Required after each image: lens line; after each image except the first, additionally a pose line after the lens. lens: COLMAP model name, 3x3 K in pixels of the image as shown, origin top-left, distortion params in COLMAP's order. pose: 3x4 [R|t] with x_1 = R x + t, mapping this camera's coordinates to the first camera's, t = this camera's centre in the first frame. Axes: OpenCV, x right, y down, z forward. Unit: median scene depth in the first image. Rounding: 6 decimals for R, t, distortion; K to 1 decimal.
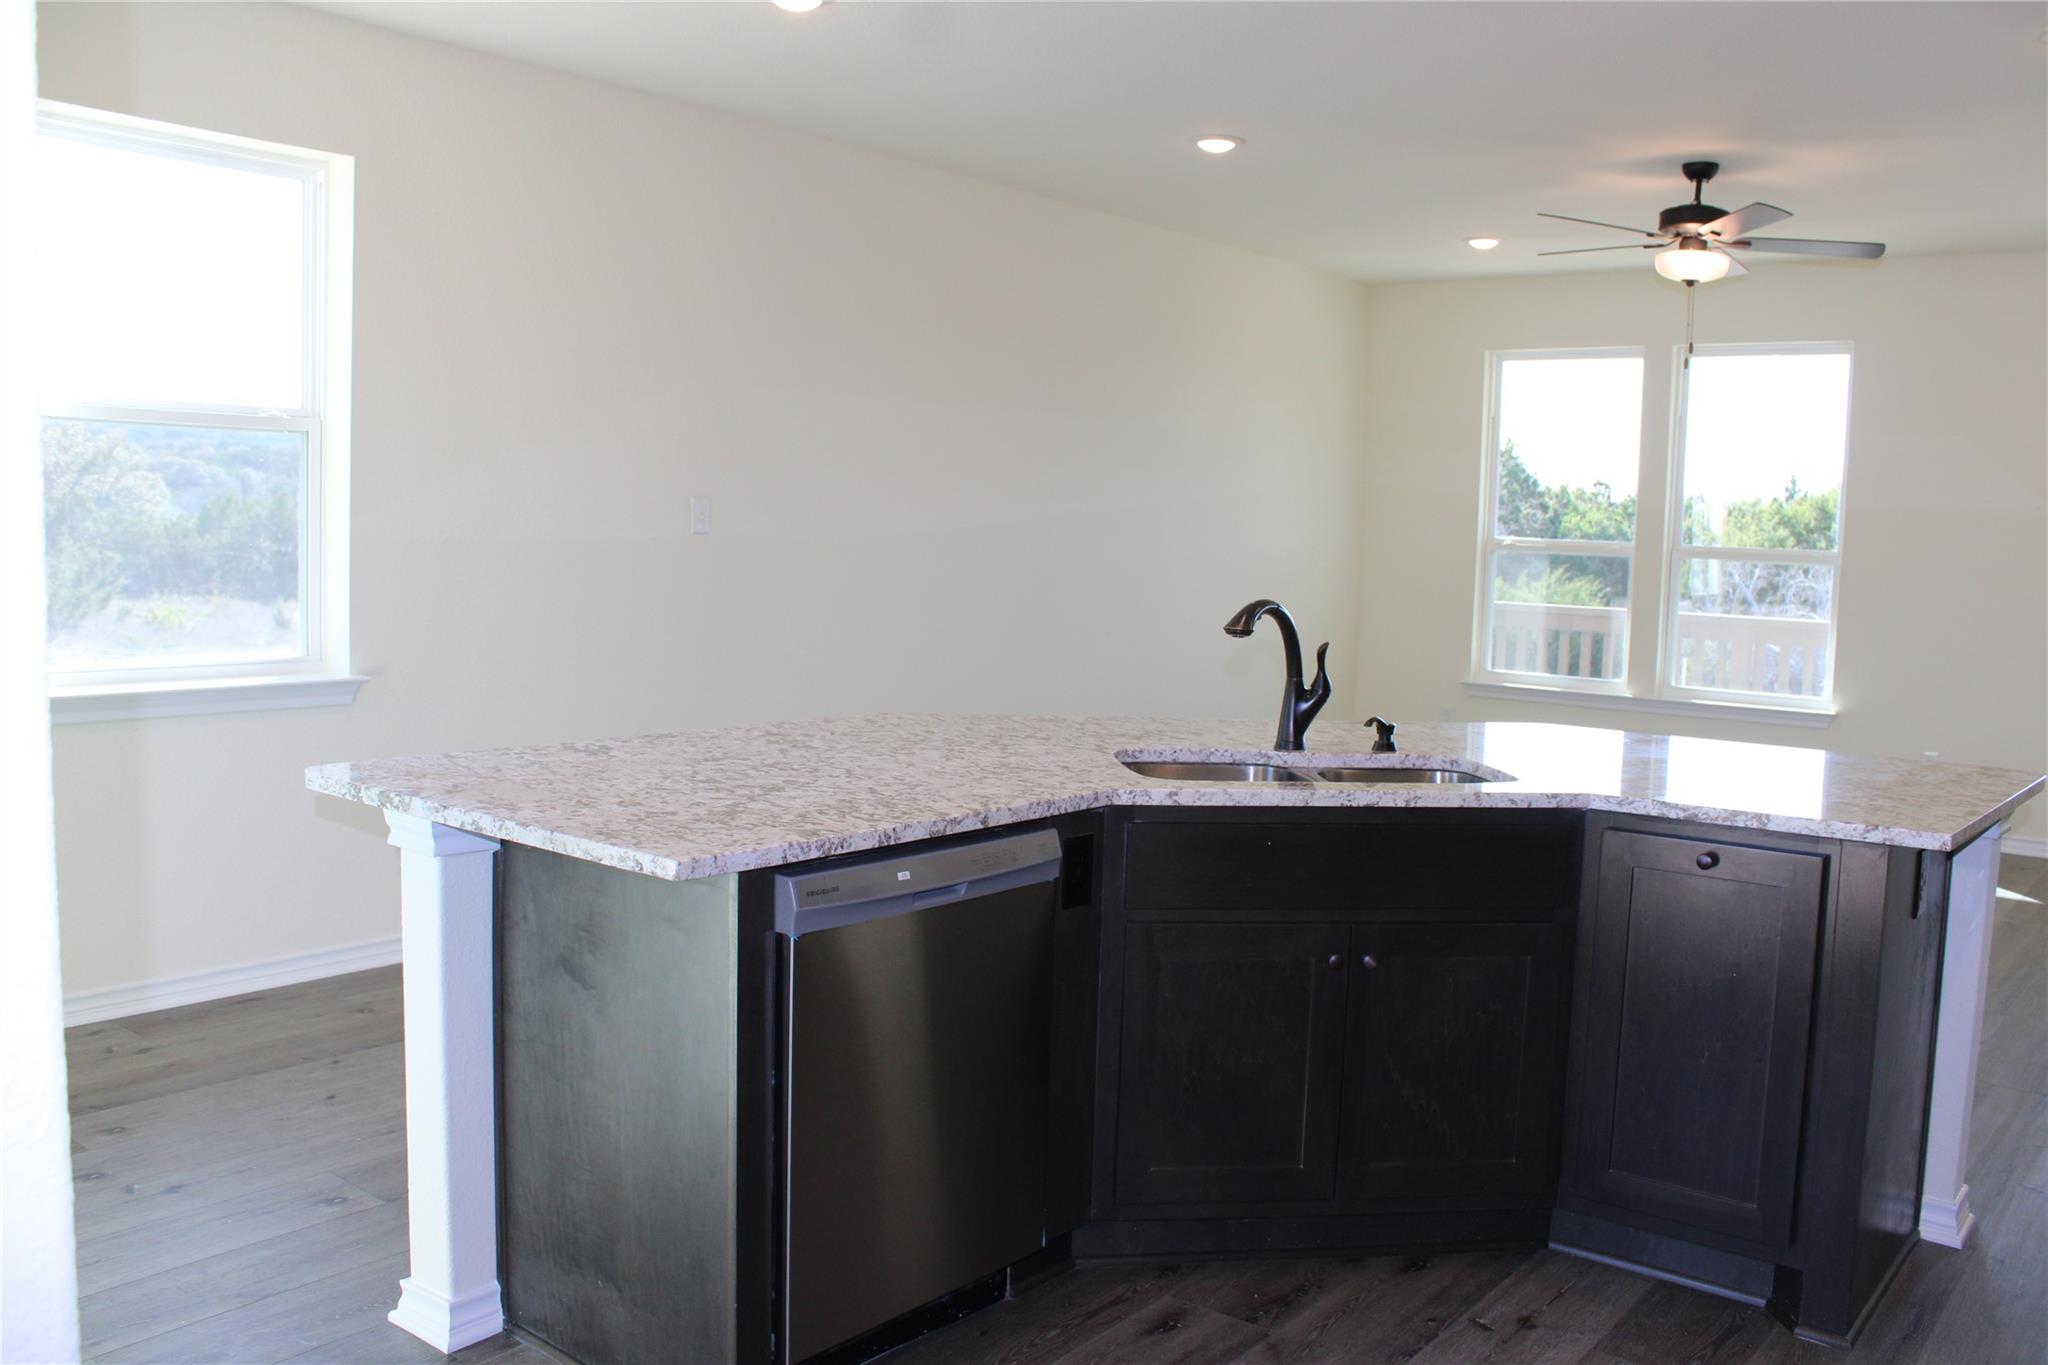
lens RADIAL K [[1800.0, 0, 1041.4], [0, 1800.0, 699.7], [0, 0, 1]] dist [-0.114754, 0.091632]
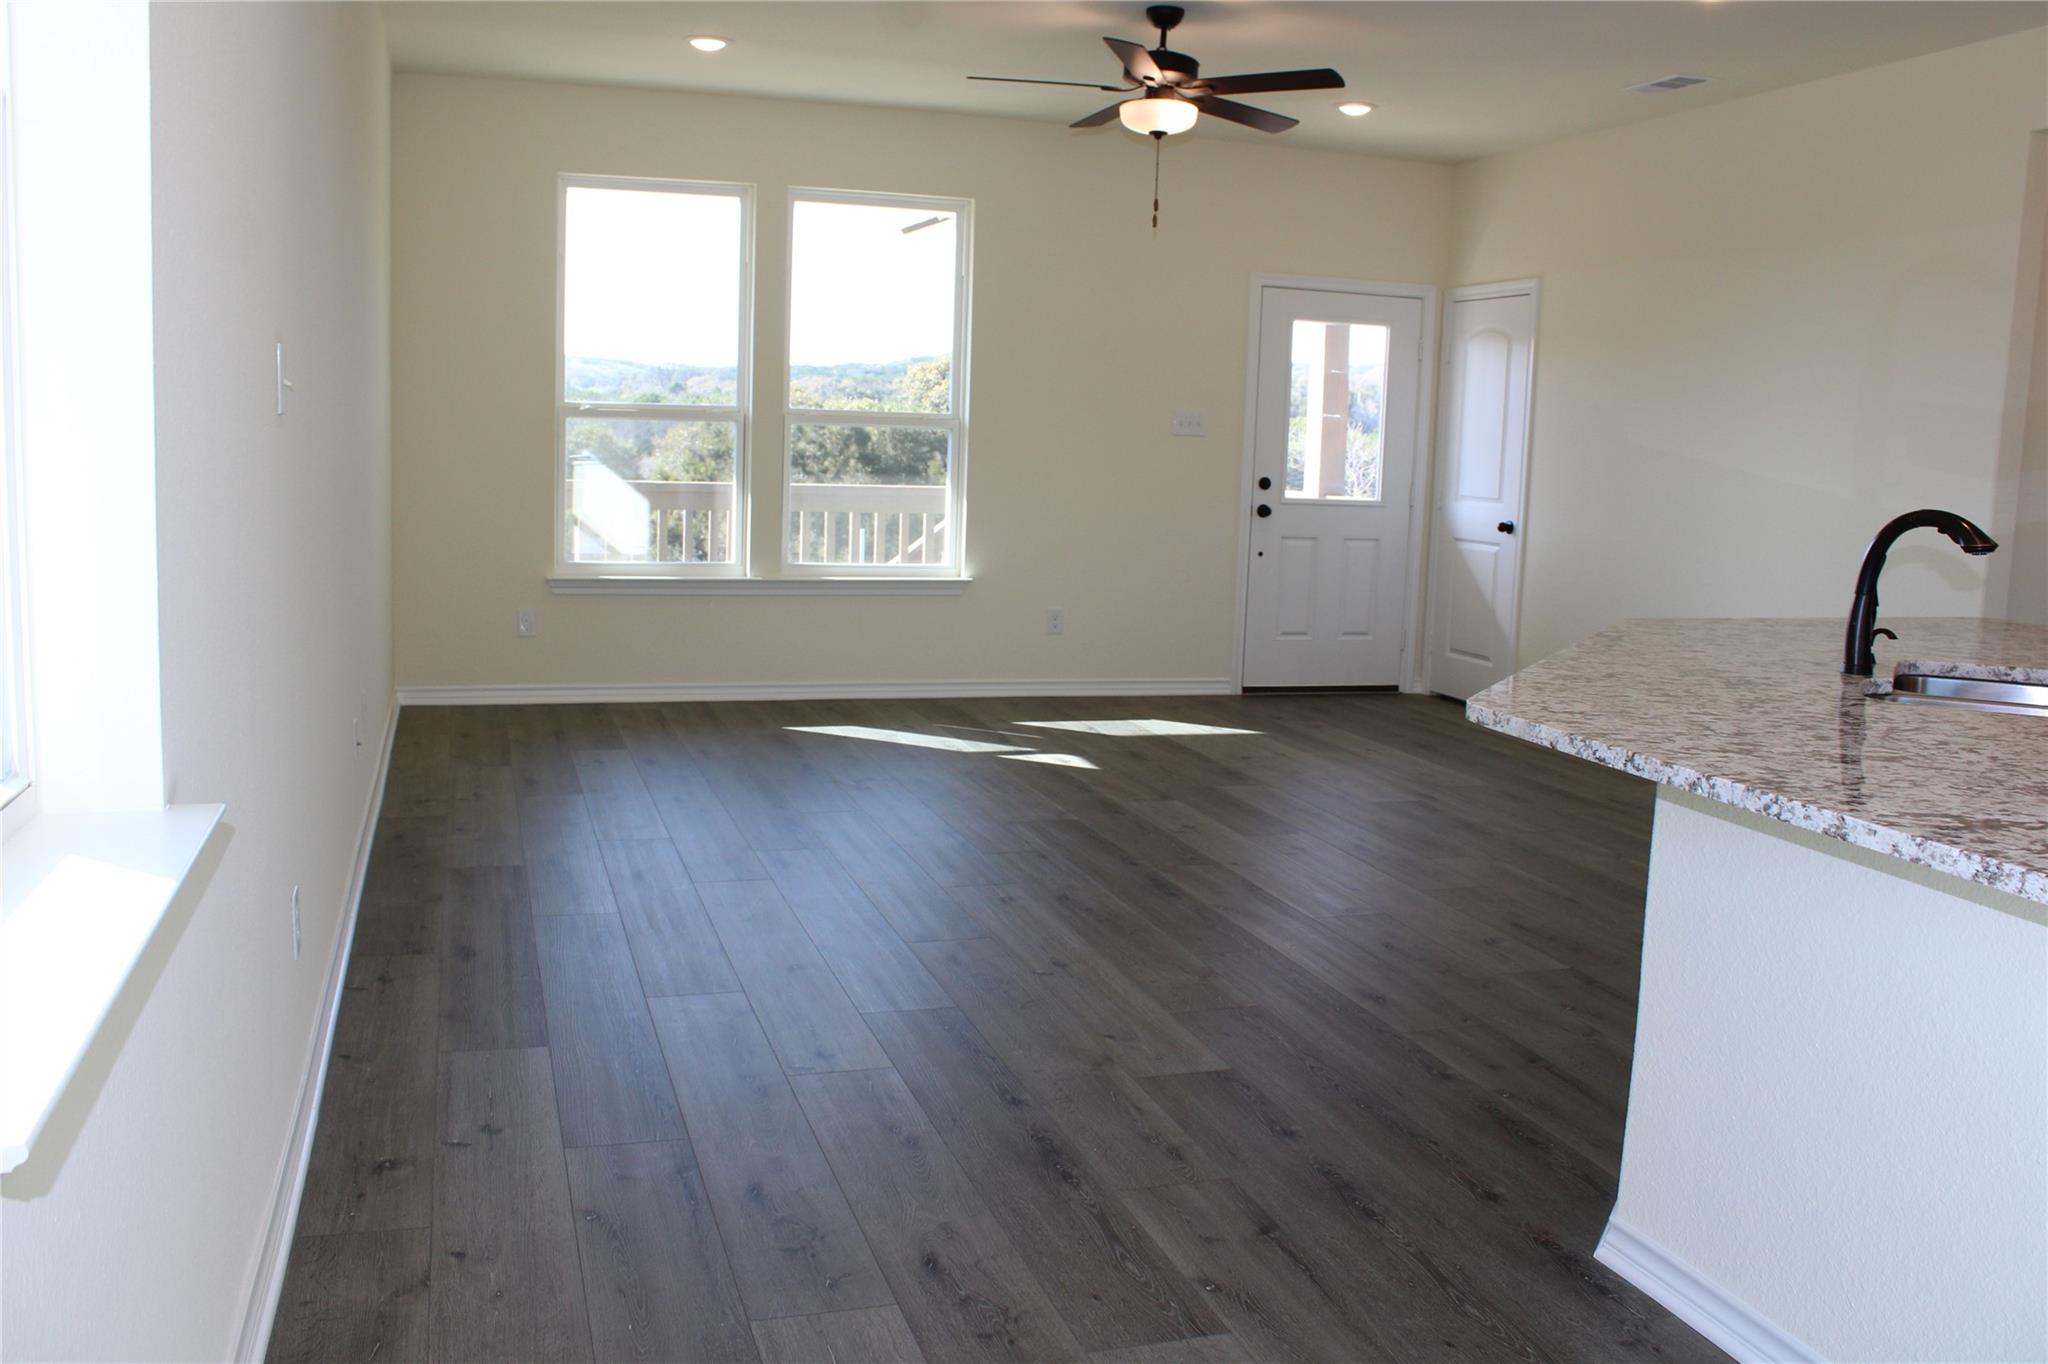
lens RADIAL K [[1800.0, 0, 1041.4], [0, 1800.0, 699.2], [0, 0, 1]] dist [-0.114754, 0.091632]
pose [[0.562619, -0.135124, 0.815599, -0.336755], [0.063119, 0.990694, 0.120591, -0.041704], [-0.824303, -0.016367, 0.565912, 0.367991]]
